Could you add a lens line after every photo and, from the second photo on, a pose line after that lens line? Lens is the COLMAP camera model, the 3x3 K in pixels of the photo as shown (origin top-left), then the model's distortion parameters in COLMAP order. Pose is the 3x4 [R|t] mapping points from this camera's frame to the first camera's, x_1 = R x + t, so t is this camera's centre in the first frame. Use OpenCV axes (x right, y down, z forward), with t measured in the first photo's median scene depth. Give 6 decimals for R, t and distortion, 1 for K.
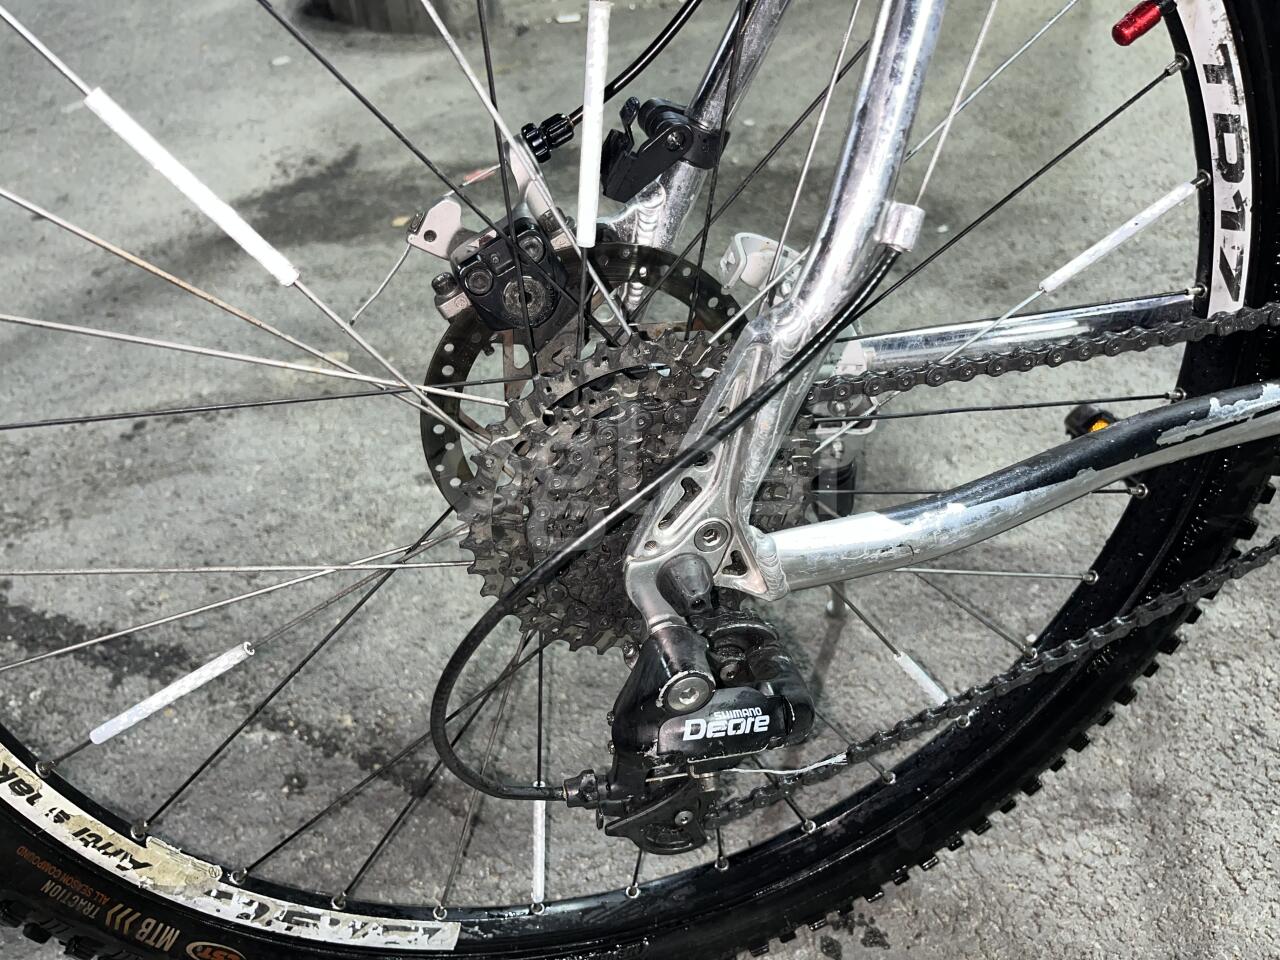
lens RADIAL K [[985.9, 0, 630.6], [0, 985.9, 482.9], [0, 0, 1]] dist [0.056826, -0.085584]
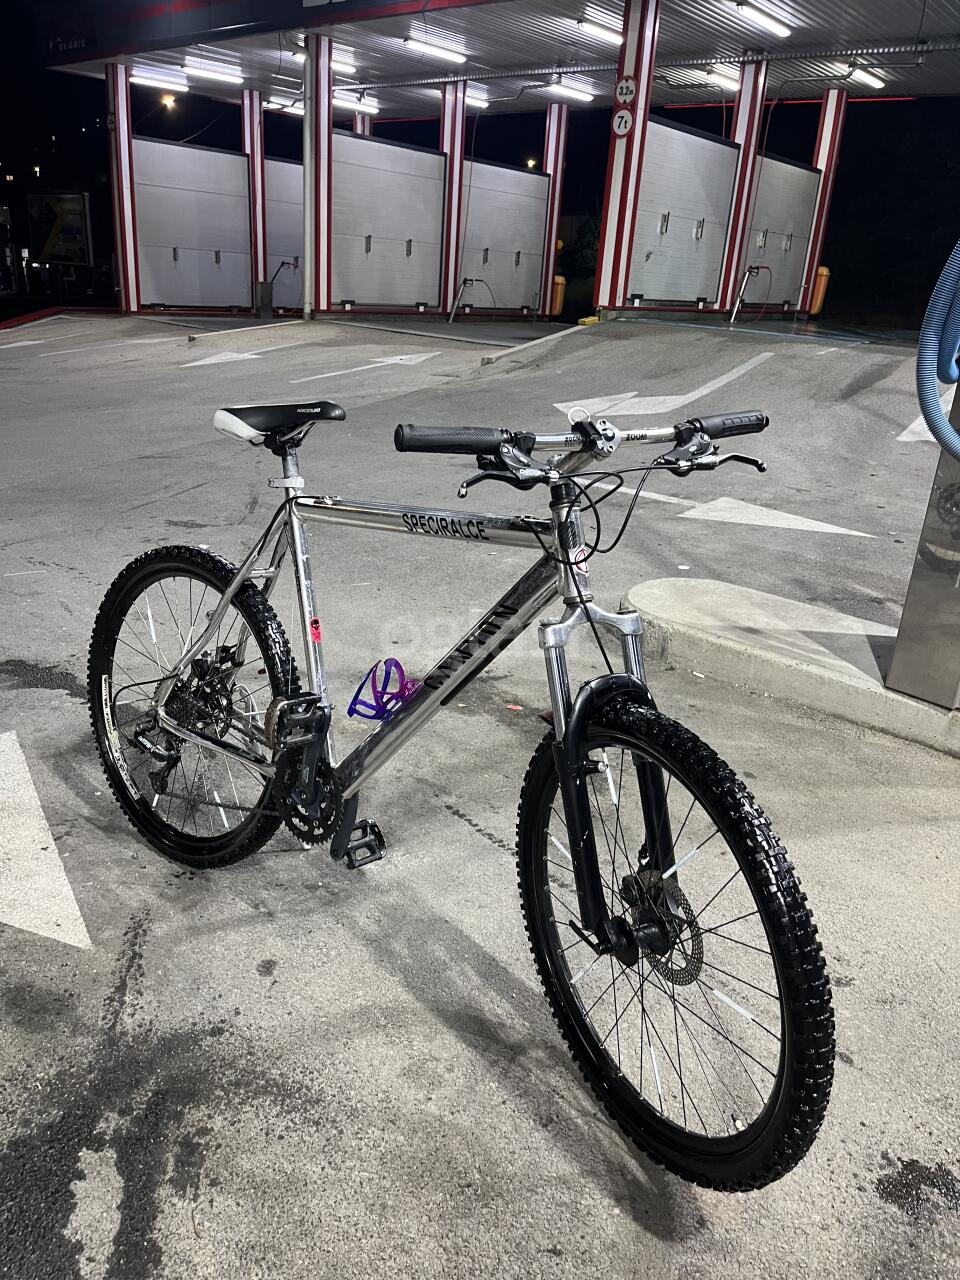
lens RADIAL K [[985.9, 0, 475.9], [0, 985.9, 641.8], [0, 0, 1]] dist [0.056826, -0.085584]
pose [[0.574044, 0.381582, -0.724478, 3.488939], [-0.608464, 0.790868, -0.065571, -0.671982], [0.547946, 0.478459, 0.686172, -1.433703]]
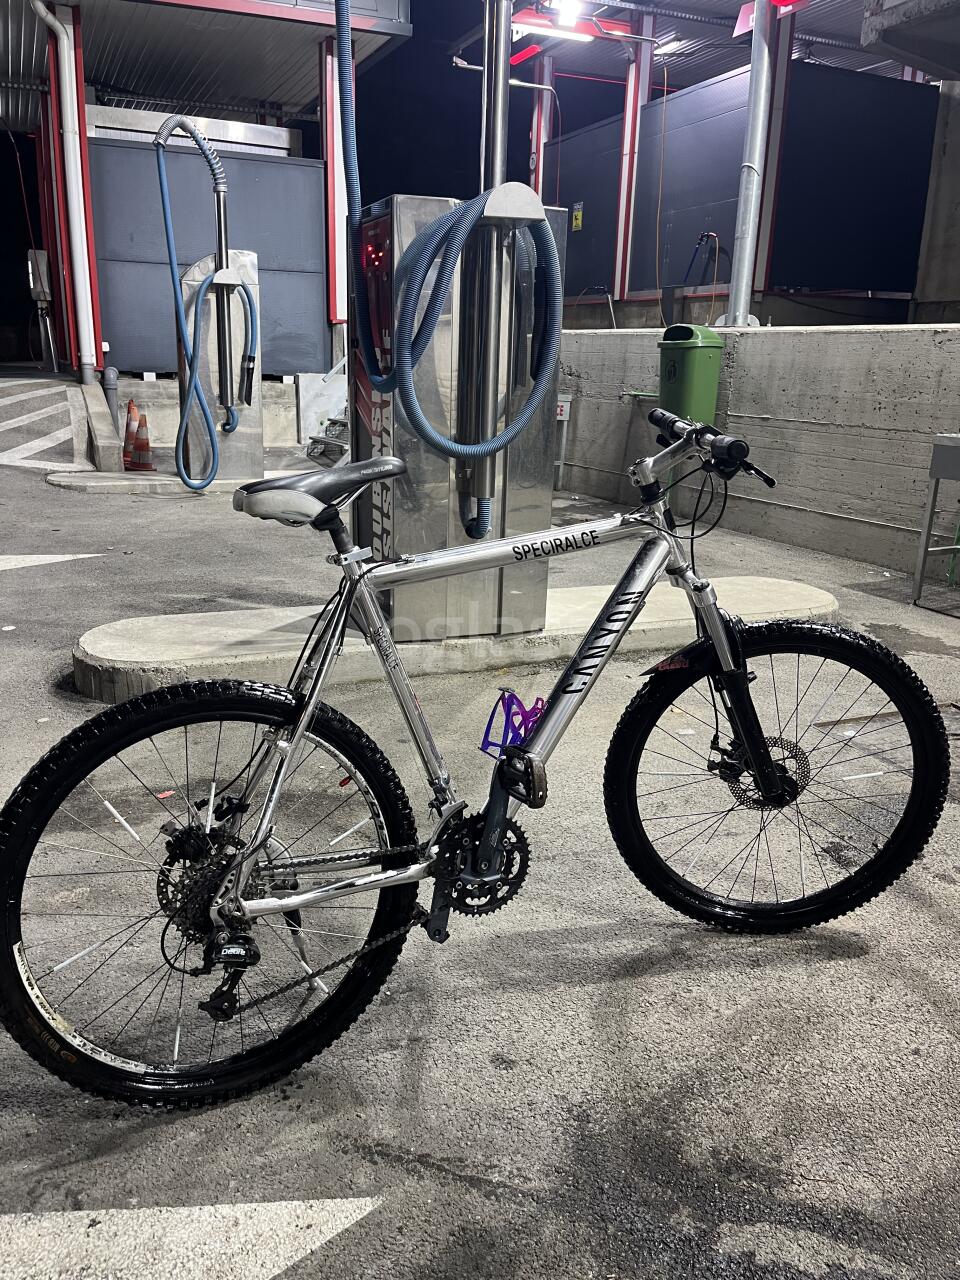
lens RADIAL K [[985.9, 0, 474.0], [0, 985.9, 626.5], [0, 0, 1]] dist [0.056826, -0.085584]
pose [[0.984582, 0.046340, 0.168674, 0.225195], [0.030600, 0.903775, -0.426913, 0.567923], [-0.172227, 0.425492, 0.888422, -2.344781]]
